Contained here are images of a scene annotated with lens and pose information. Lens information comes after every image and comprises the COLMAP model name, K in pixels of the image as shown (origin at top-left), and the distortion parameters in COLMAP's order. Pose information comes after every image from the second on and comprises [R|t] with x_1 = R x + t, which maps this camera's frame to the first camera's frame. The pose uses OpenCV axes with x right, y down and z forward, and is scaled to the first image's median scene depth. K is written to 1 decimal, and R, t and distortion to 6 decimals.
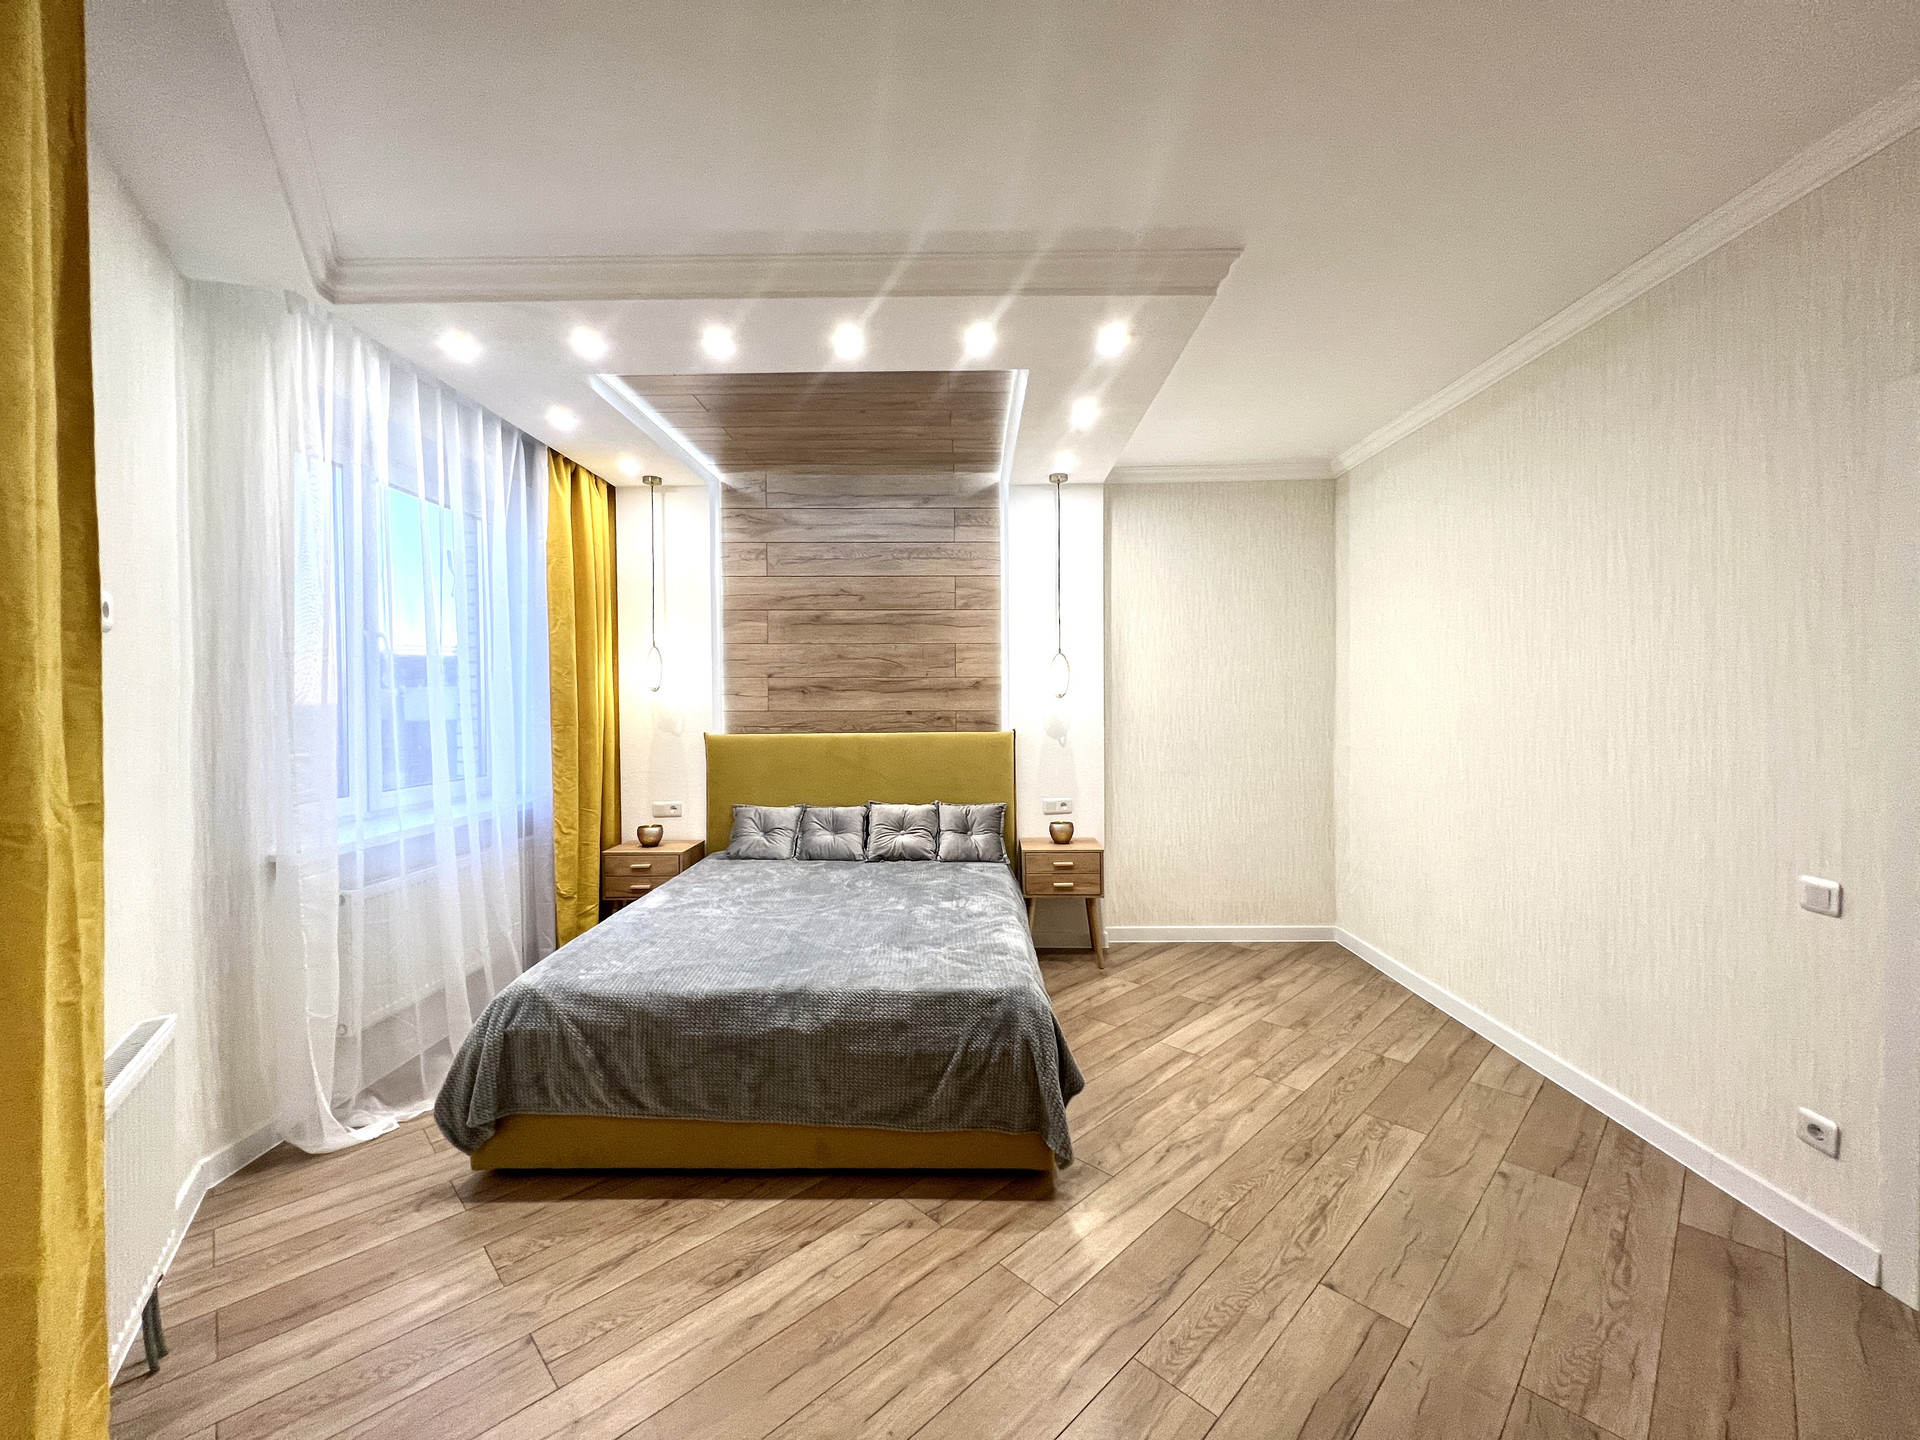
lens RADIAL K [[770.1, 0, 957.9], [0, 770.1, 713.3], [0, 0, 1]] dist [-0.000661, -0.000336]
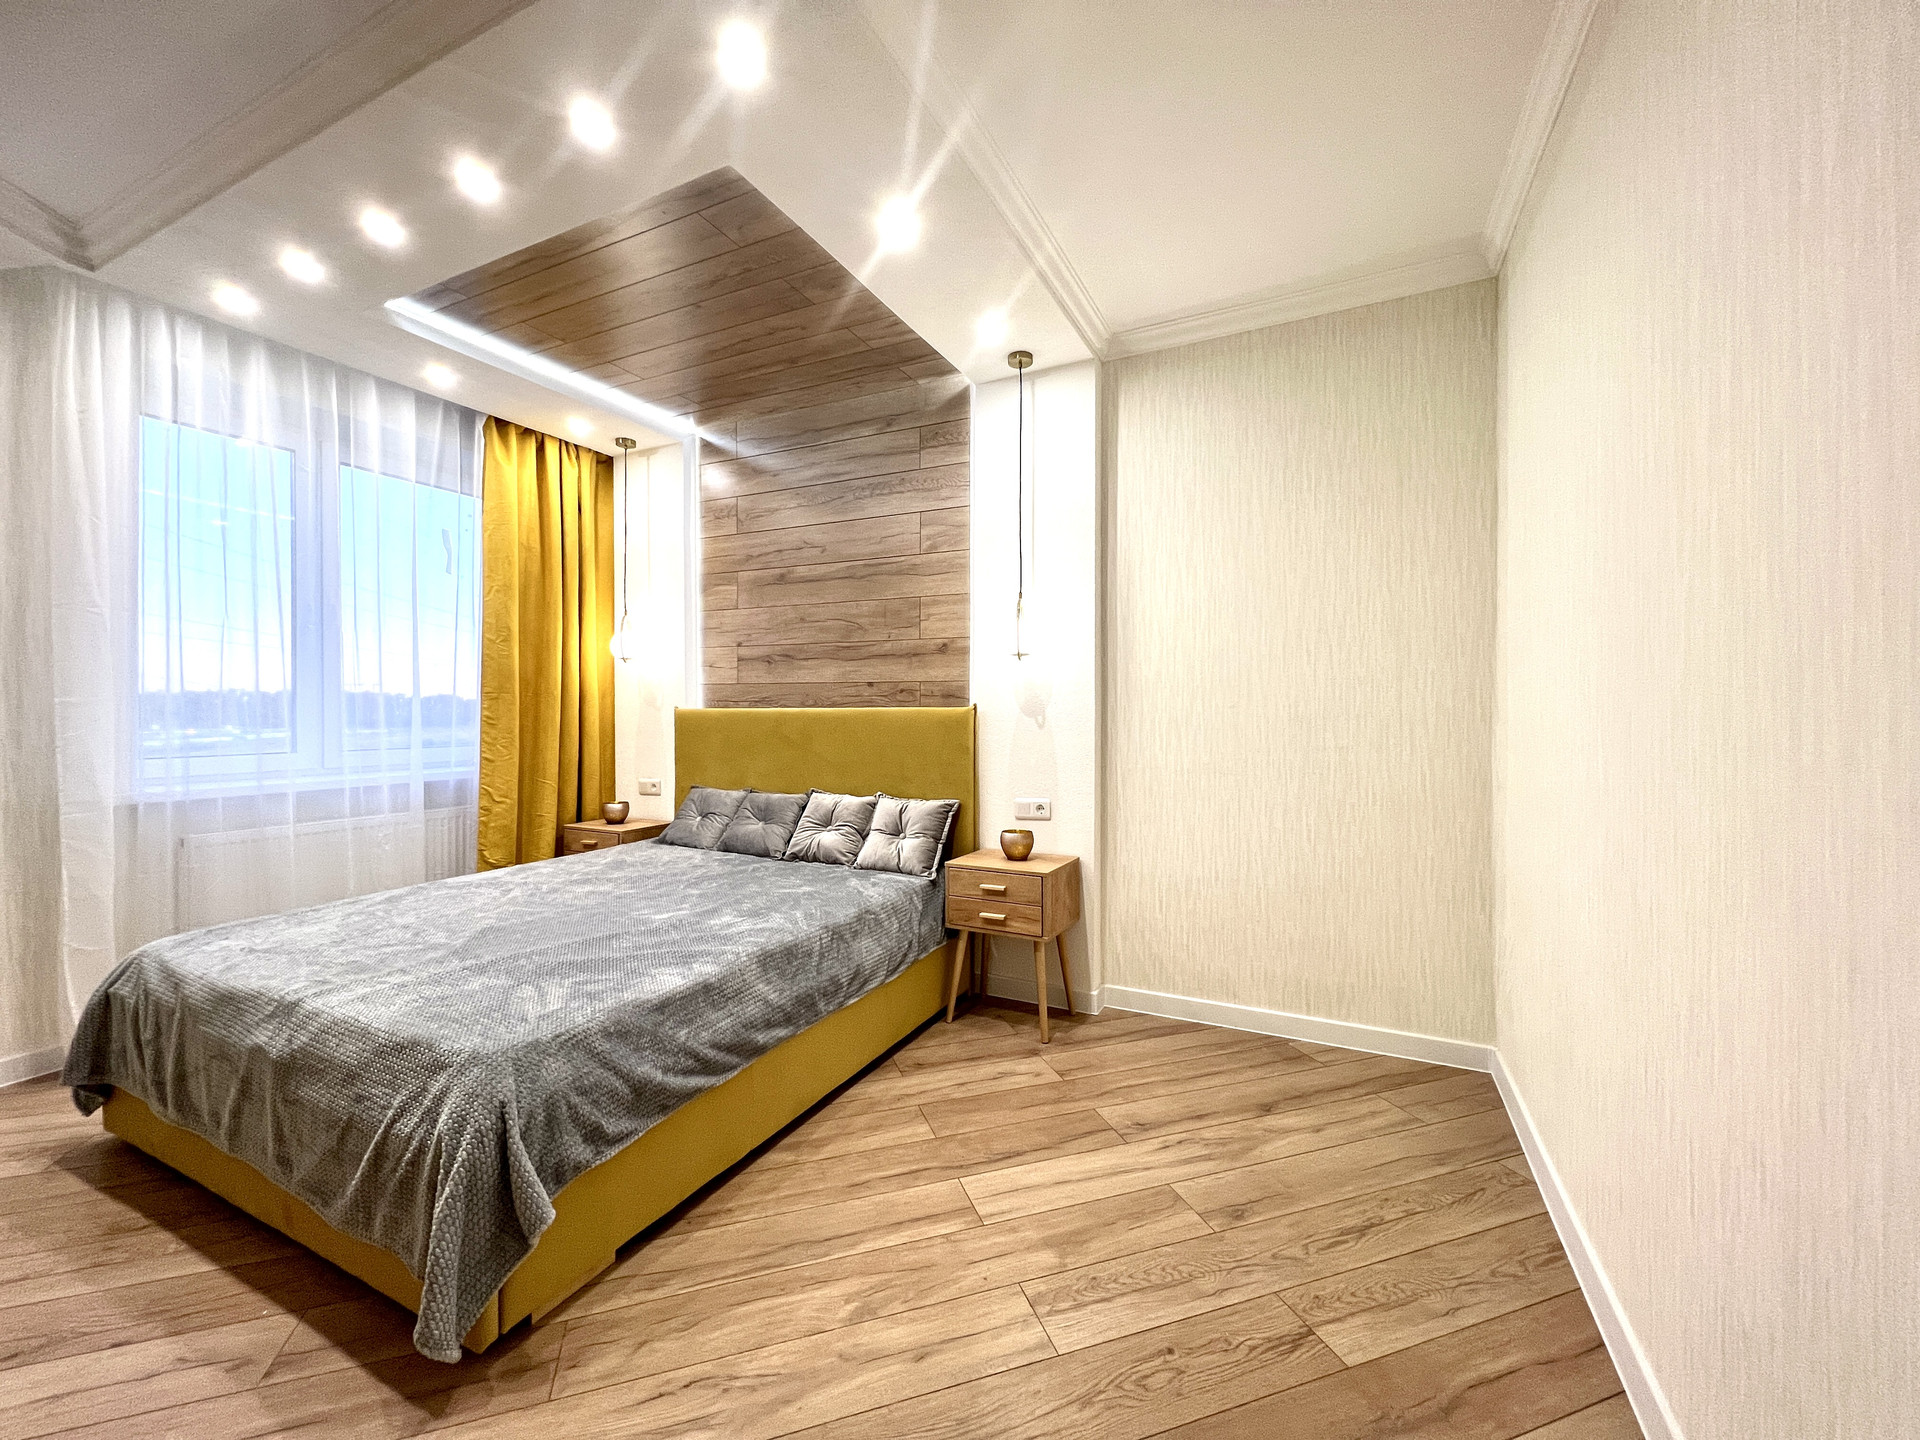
lens RADIAL K [[770.1, 0, 957.9], [0, 770.1, 713.3], [0, 0, 1]] dist [-0.000661, -0.000336]
pose [[0.900561, 0.008668, -0.434644, 0.391158], [-0.011837, 0.999919, -0.004584, 0.034045], [0.434569, 0.009273, 0.900591, 0.312012]]
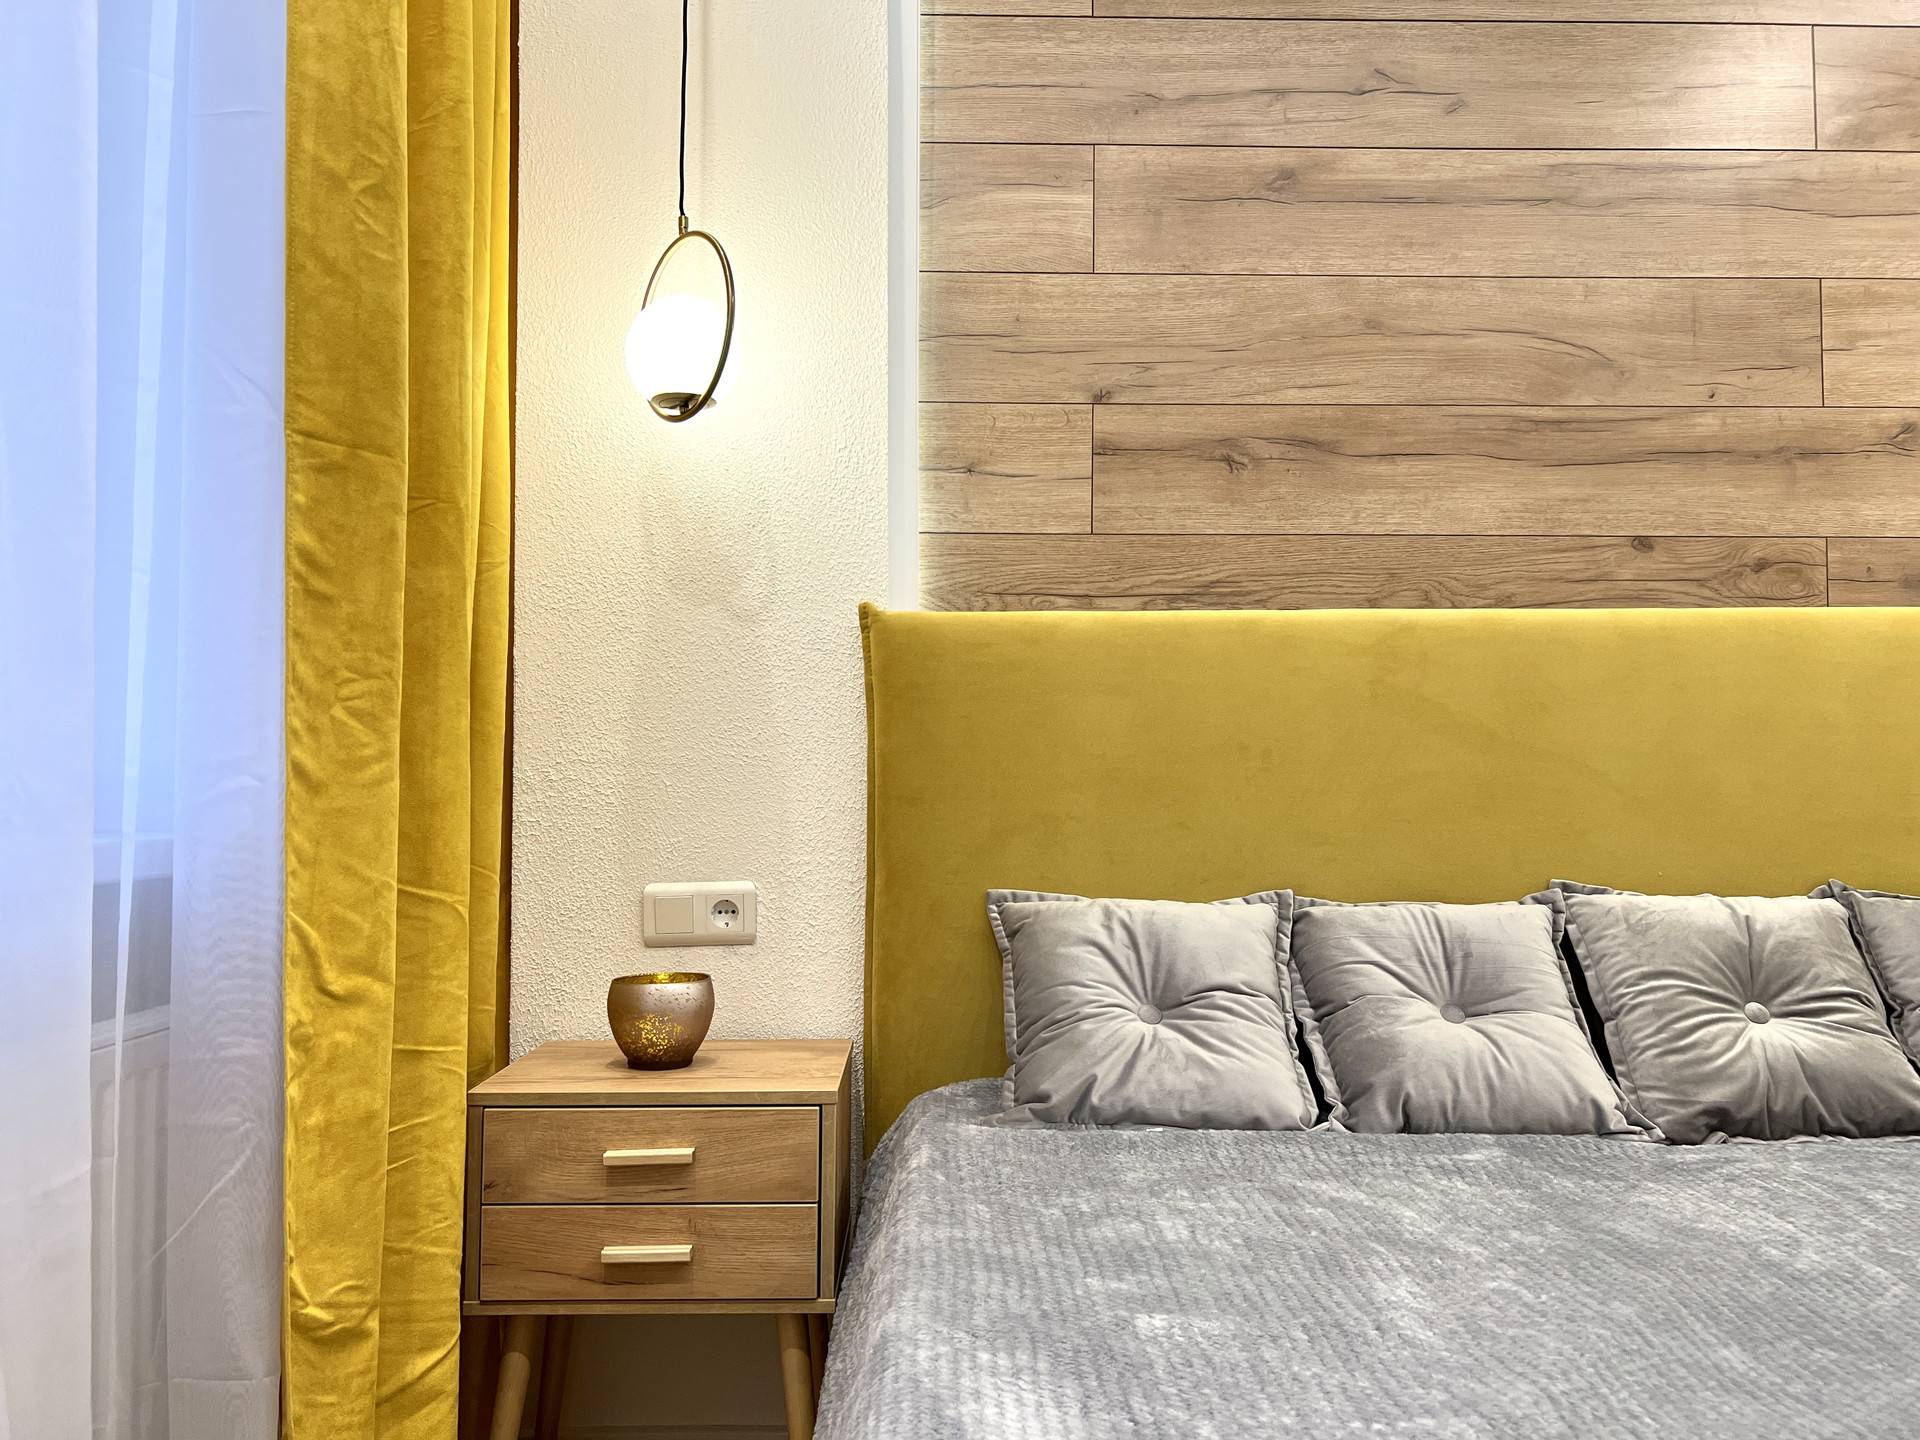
lens RADIAL K [[1454.4, 0, 953.6], [0, 1454.4, 732.2], [0, 0, 1]] dist [0.044579, -0.054431]
pose [[0.999833, 0.007089, 0.016869, -0.311357], [-0.006104, 0.998313, -0.057738, 0.094887], [-0.017250, 0.057626, 0.998189, 0.539030]]
